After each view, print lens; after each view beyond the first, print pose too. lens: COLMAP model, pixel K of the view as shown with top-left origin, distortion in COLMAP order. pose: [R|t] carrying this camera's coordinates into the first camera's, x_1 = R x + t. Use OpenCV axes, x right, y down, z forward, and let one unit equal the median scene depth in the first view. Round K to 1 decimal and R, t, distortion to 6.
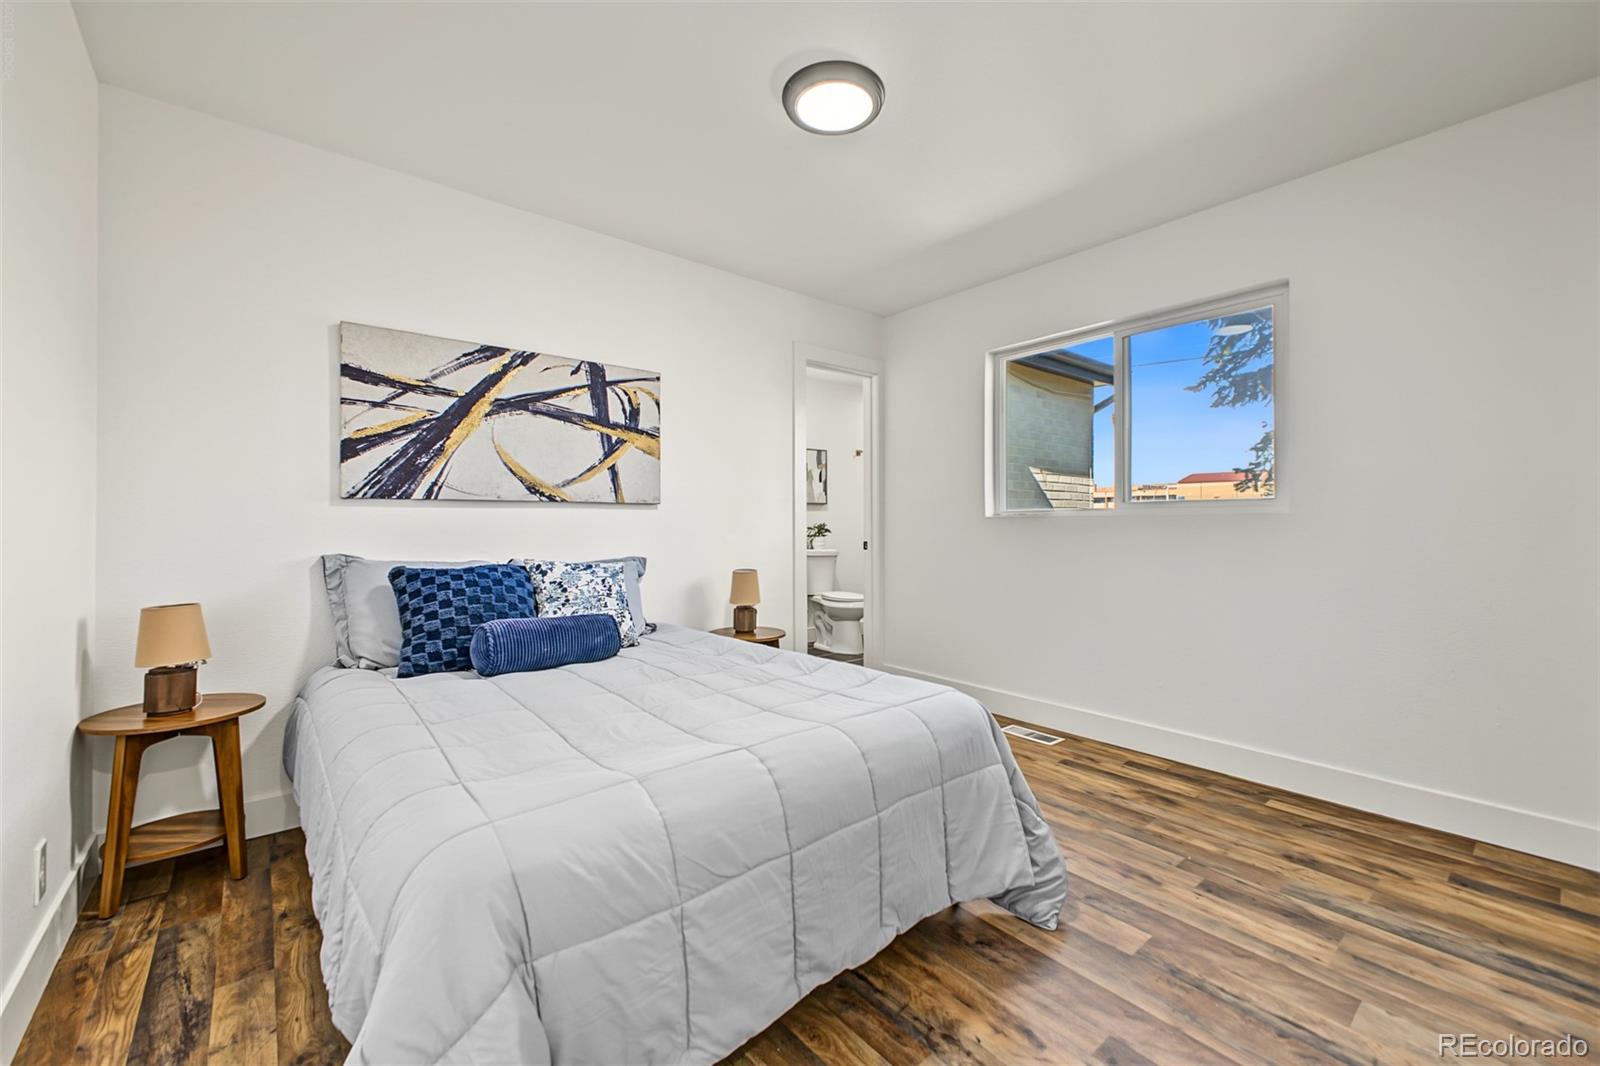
lens RADIAL K [[645.2, 0, 796.9], [0, 645.2, 523.9], [0, 0, 1]] dist [0.025842, -0.007209]
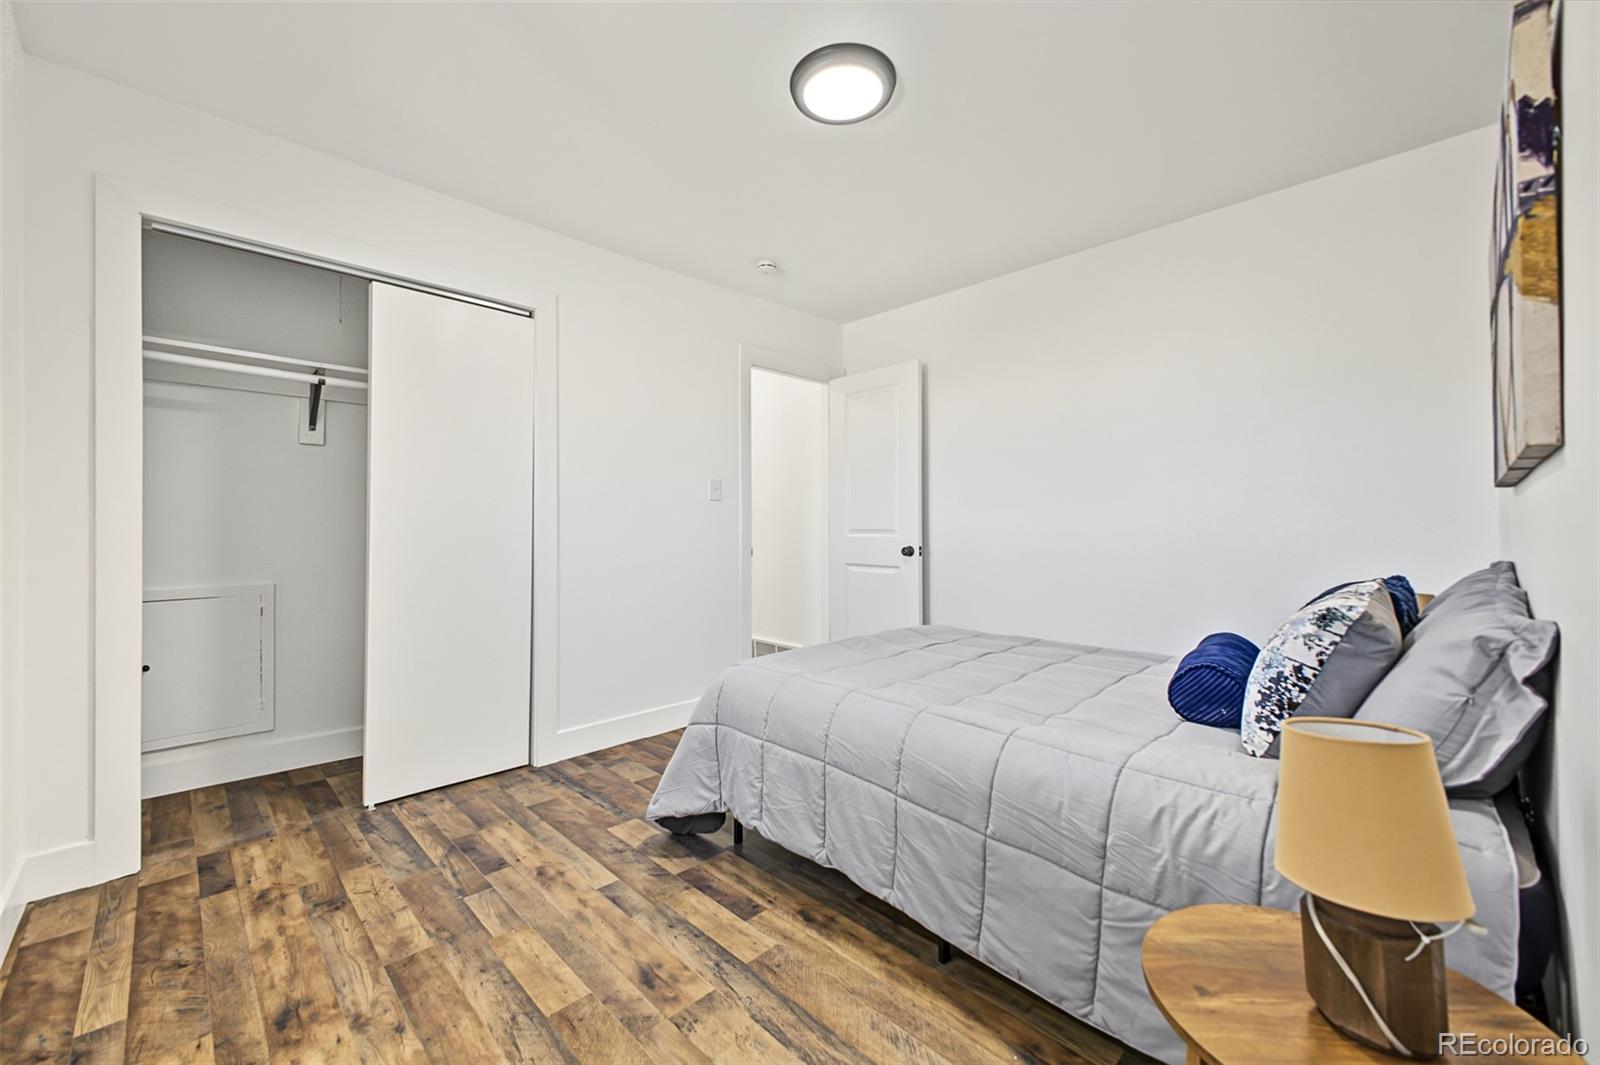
lens RADIAL K [[645.2, 0, 796.9], [0, 645.2, 523.4], [0, 0, 1]] dist [0.025842, -0.007209]
pose [[-0.996754, 0.002358, -0.080475, 0.209572], [0.003068, 0.999957, -0.008708, 0.001175], [0.080451, -0.008926, -0.996719, 1.986206]]
